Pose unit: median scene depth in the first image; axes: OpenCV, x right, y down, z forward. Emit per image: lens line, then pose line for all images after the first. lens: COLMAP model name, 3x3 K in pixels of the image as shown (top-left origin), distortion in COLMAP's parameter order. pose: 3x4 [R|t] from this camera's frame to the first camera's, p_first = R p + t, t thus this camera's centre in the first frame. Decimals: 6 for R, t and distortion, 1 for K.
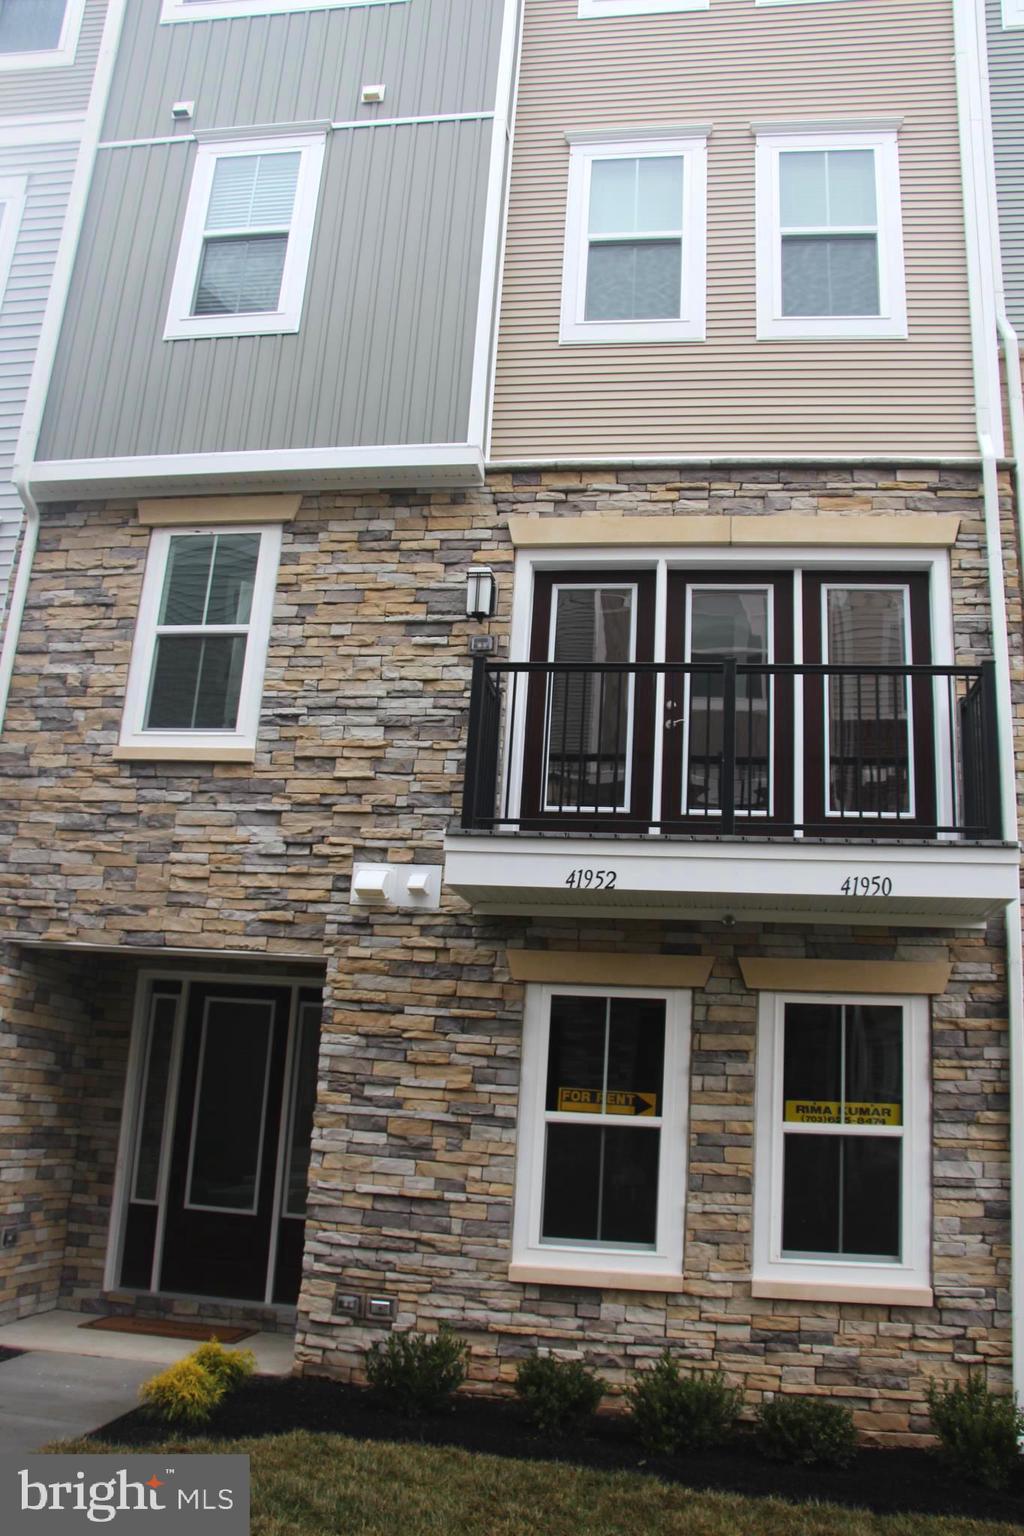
lens RADIAL K [[1262.6, 0, 512.2], [0, 1262.6, 782.6], [0, 0, 1]] dist [-0.184978, 0.160097]
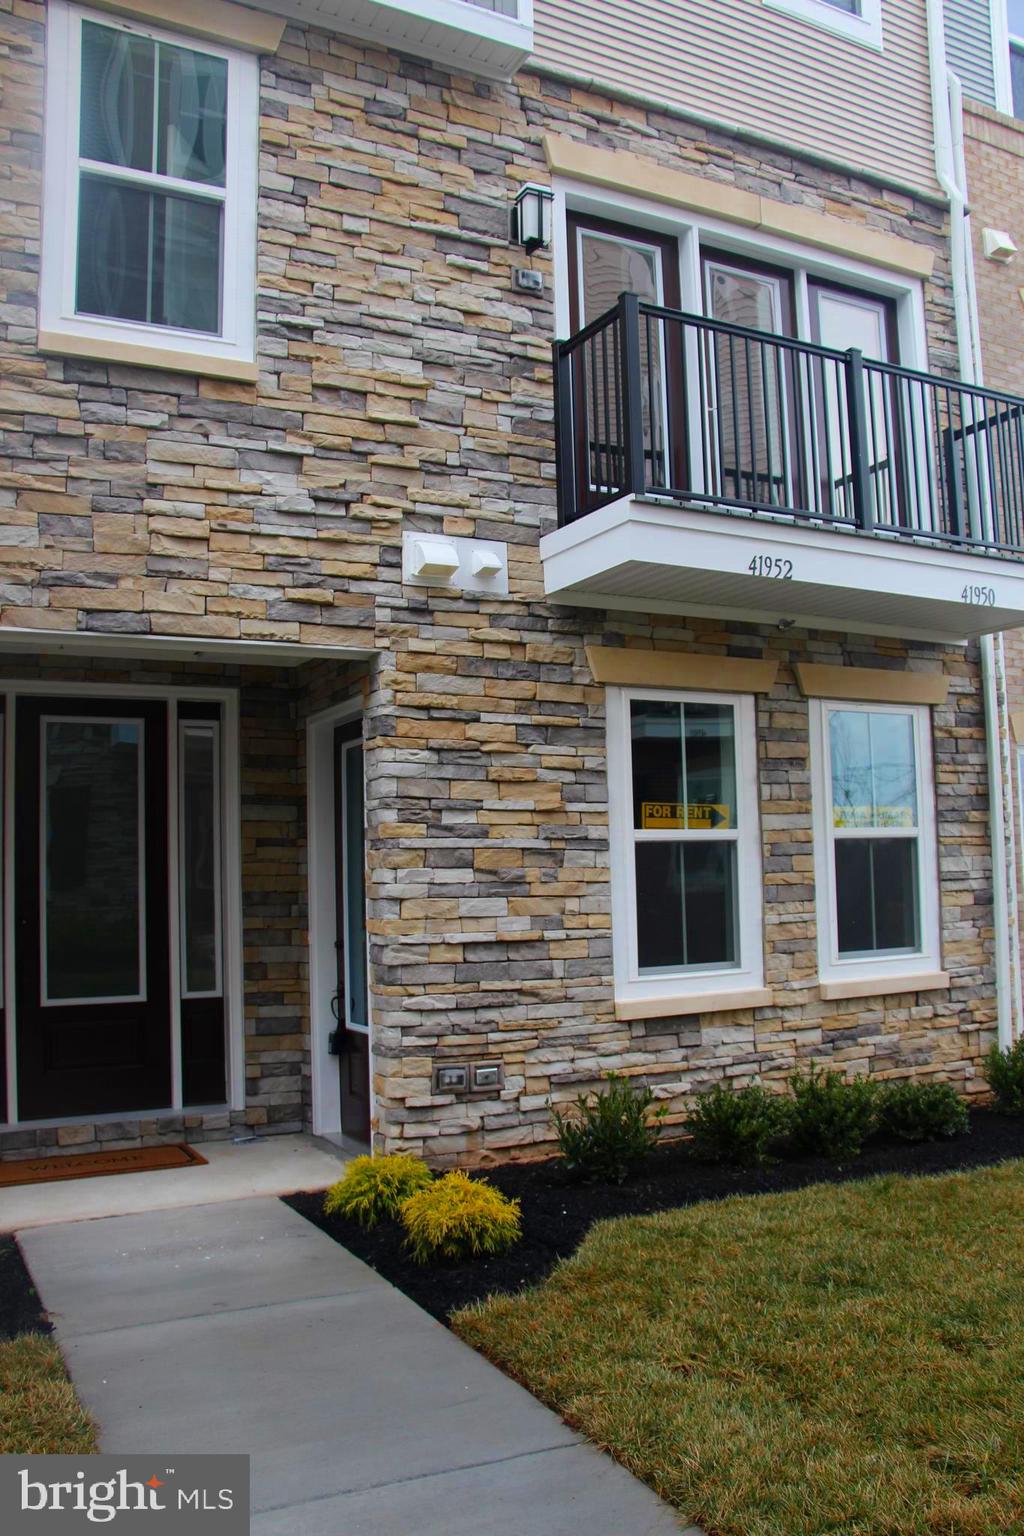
lens RADIAL K [[1262.6, 0, 512.2], [0, 1262.6, 782.6], [0, 0, 1]] dist [-0.184978, 0.160097]
pose [[0.806550, -0.031159, 0.590345, -0.553005], [-0.083551, 0.982578, 0.166012, 0.085507], [-0.585233, -0.183220, 0.789894, 0.335222]]
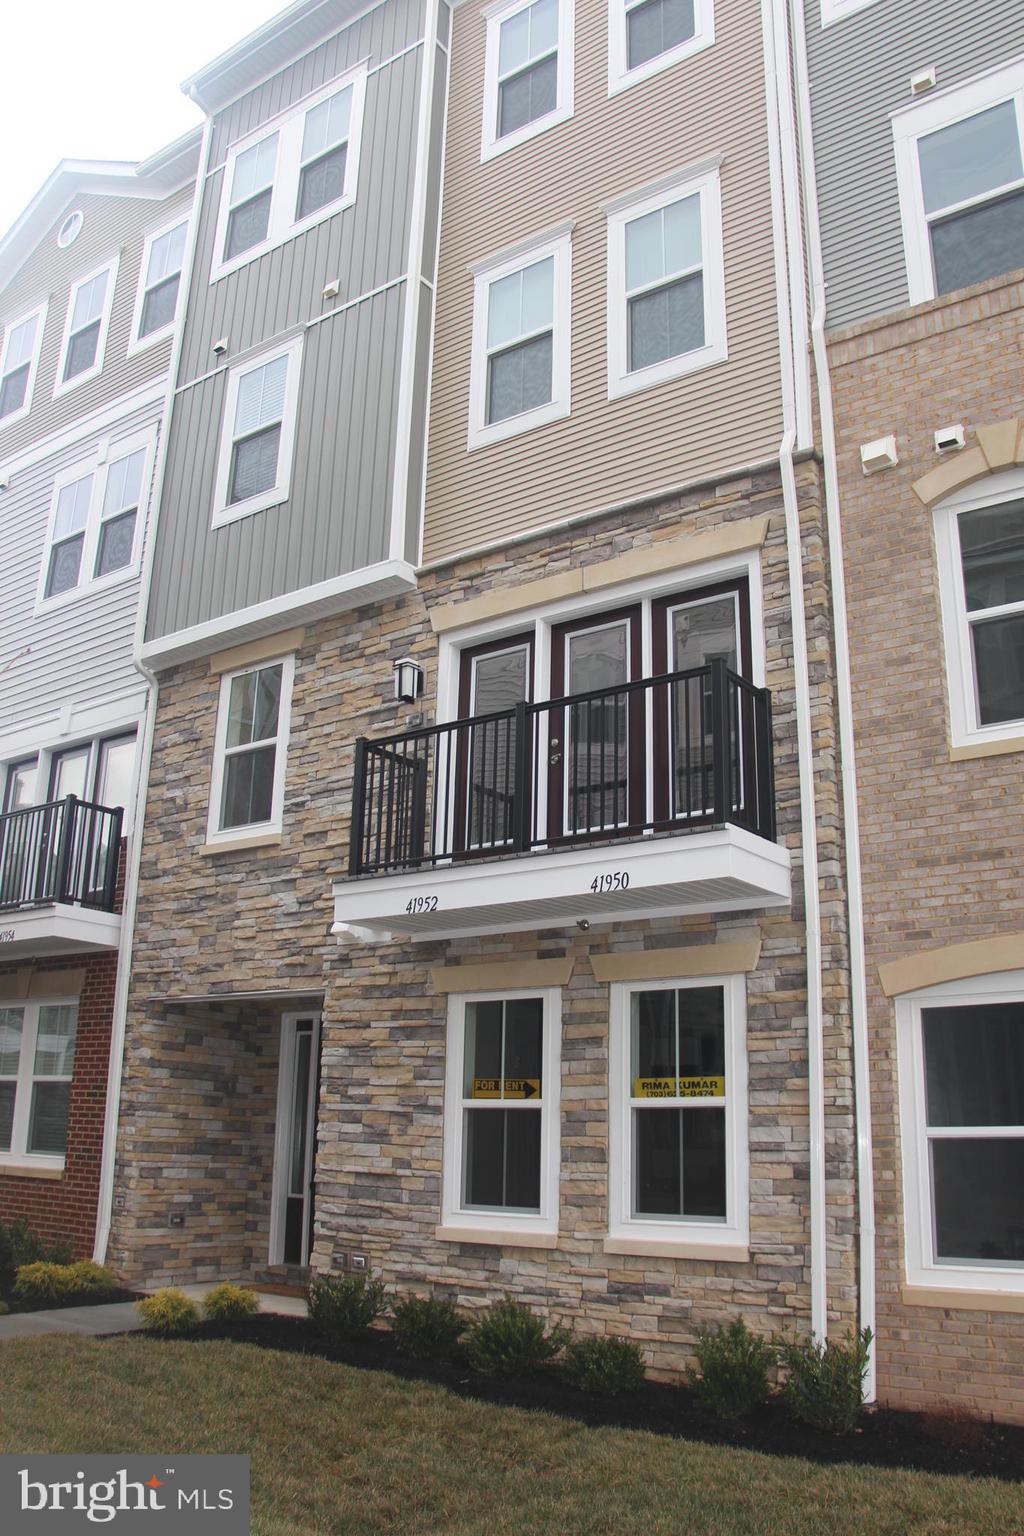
lens RADIAL K [[1262.6, 0, 512.2], [0, 1262.6, 782.6], [0, 0, 1]] dist [-0.184978, 0.160097]
pose [[0.884771, -0.165883, -0.435504, 0.621168], [0.149795, 0.986143, -0.071297, 0.053628], [0.441296, -0.002155, 0.897359, -0.055523]]
